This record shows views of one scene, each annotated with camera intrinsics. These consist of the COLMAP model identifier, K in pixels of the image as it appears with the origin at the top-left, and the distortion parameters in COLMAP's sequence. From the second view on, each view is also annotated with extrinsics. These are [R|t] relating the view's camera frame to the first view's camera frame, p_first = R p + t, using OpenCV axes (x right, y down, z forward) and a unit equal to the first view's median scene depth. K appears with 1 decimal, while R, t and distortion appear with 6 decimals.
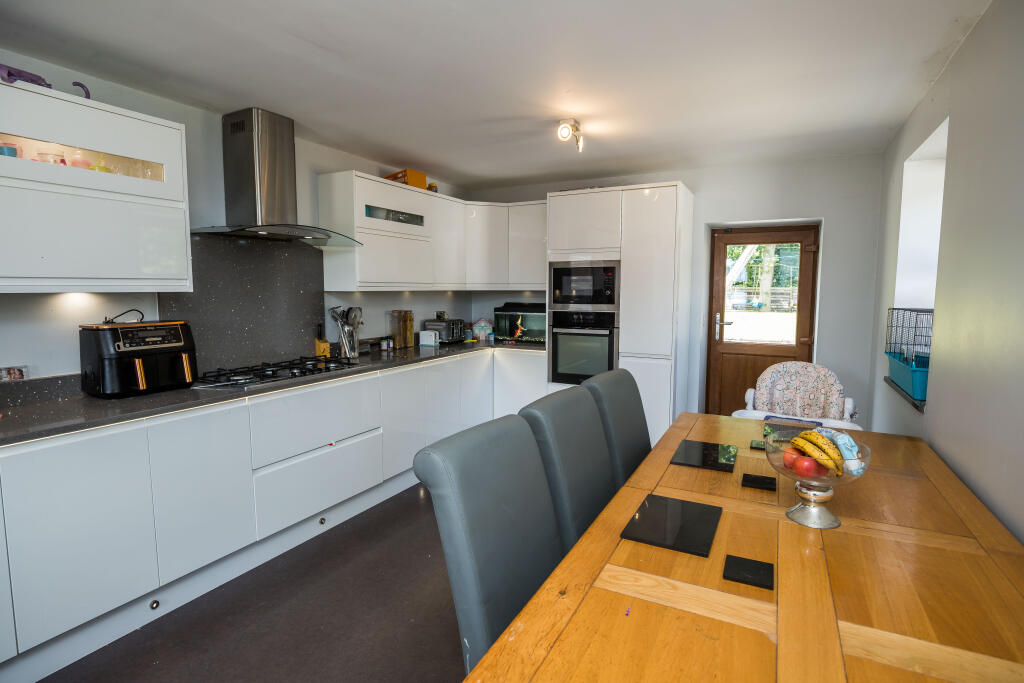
lens RADIAL K [[509.6, 0, 518.4], [0, 509.6, 338.0], [0, 0, 1]] dist [-0.021194, -0.000164]
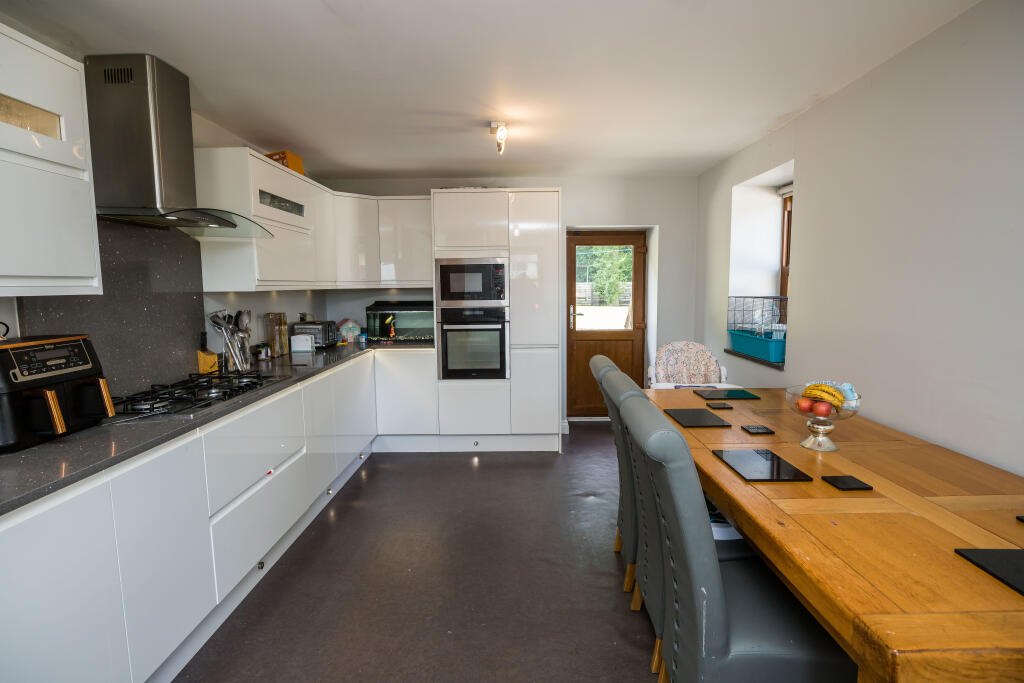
lens RADIAL K [[509.6, 0, 518.4], [0, 509.6, 338.0], [0, 0, 1]] dist [-0.021194, -0.000164]
pose [[0.889284, -0.057847, 0.453683, -0.268685], [0.055465, 0.998288, 0.018567, -0.004820], [-0.453980, 0.008652, 0.890970, 0.044423]]
